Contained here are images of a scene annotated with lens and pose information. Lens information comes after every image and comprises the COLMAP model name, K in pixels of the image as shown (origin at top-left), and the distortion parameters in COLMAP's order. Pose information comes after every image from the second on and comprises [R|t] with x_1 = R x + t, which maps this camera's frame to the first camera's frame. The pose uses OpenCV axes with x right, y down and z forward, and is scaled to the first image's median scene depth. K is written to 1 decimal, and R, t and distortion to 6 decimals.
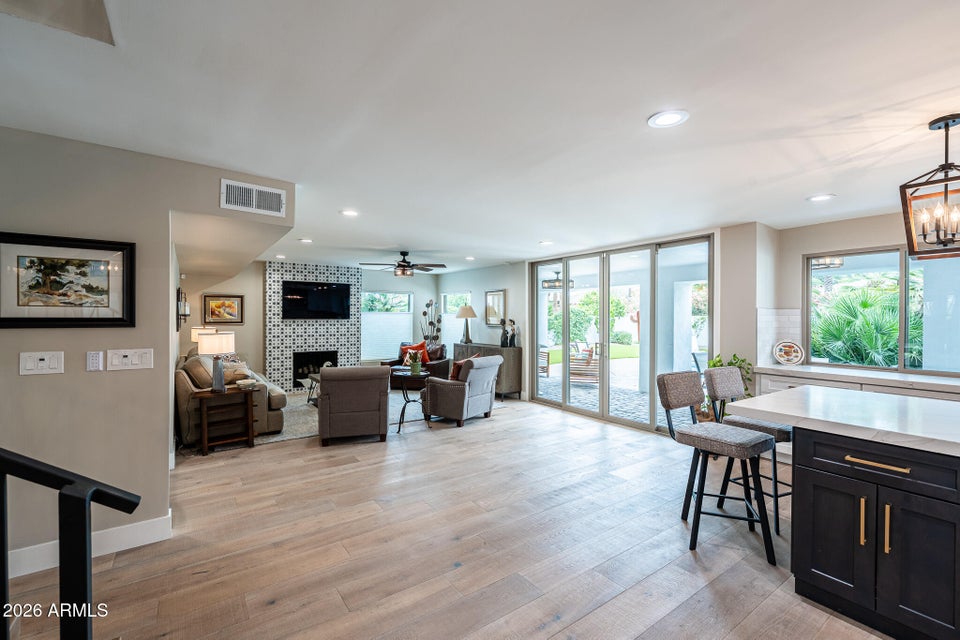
lens RADIAL K [[410.0, 0, 476.8], [0, 410.0, 316.5], [0, 0, 1]] dist [-0.001026, -0.000016]
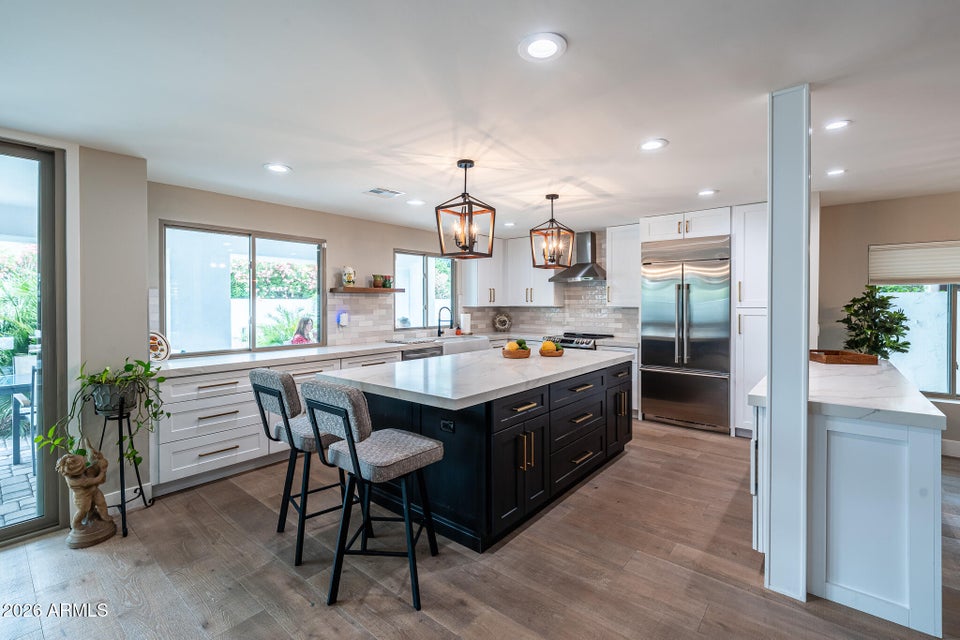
lens RADIAL K [[419.5, 0, 478.1], [0, 419.5, 305.8], [0, 0, 1]] dist [-0.000271, -0.000079]
pose [[-0.260136, -0.012523, 0.965491, -0.078198], [-0.004578, 0.999921, 0.011736, 0.001195], [-0.965561, -0.001367, -0.260172, 0.363080]]
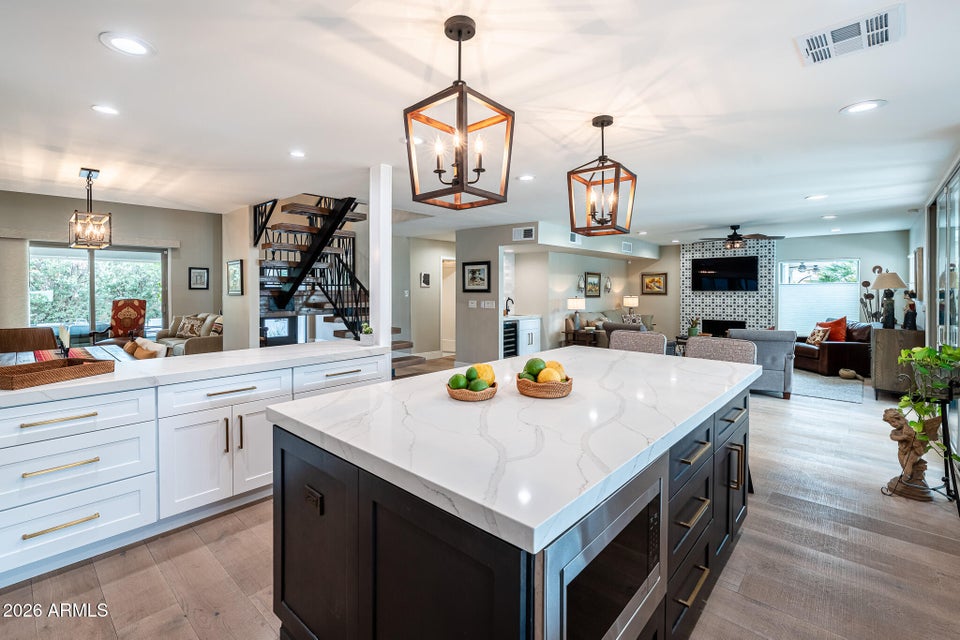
lens RADIAL K [[430.0, 0, 469.2], [0, 430.0, 294.3], [0, 0, 1]] dist [-0.000144, -0.000067]
pose [[0.208001, 0.005515, -0.978113, 0.623541], [0.003228, 0.999975, 0.006324, 0.006126], [0.978123, -0.004473, 0.207978, 0.095788]]
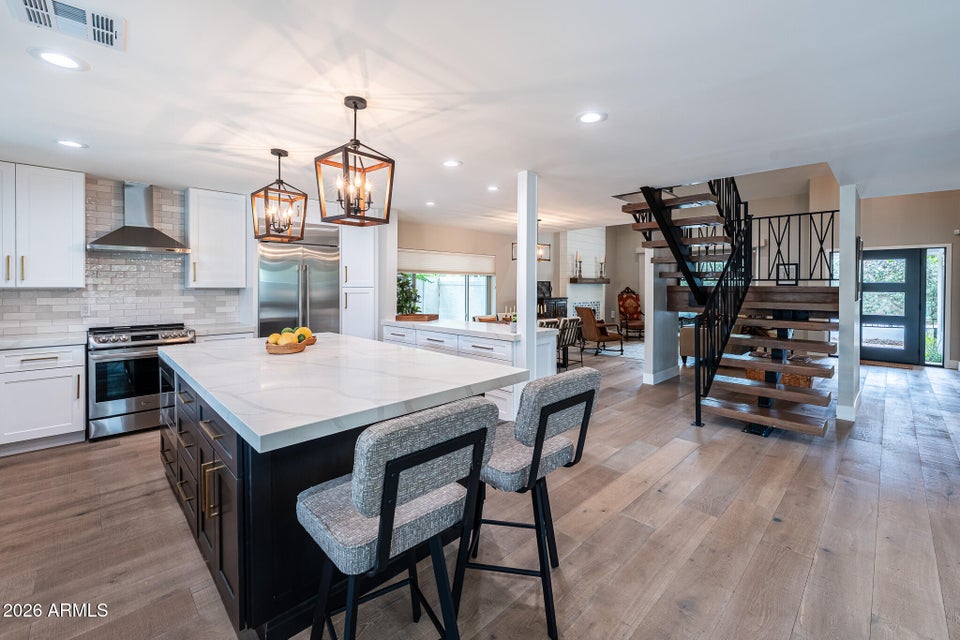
lens RADIAL K [[403.0, 0, 488.9], [0, 403.0, 288.4], [0, 0, 1]] dist [0.001138, -0.000051]
pose [[-0.984923, -0.006129, -0.172884, 0.264609], [-0.007056, 0.999964, 0.004744, 0.006250], [0.172848, 0.005892, -0.984931, 0.582784]]
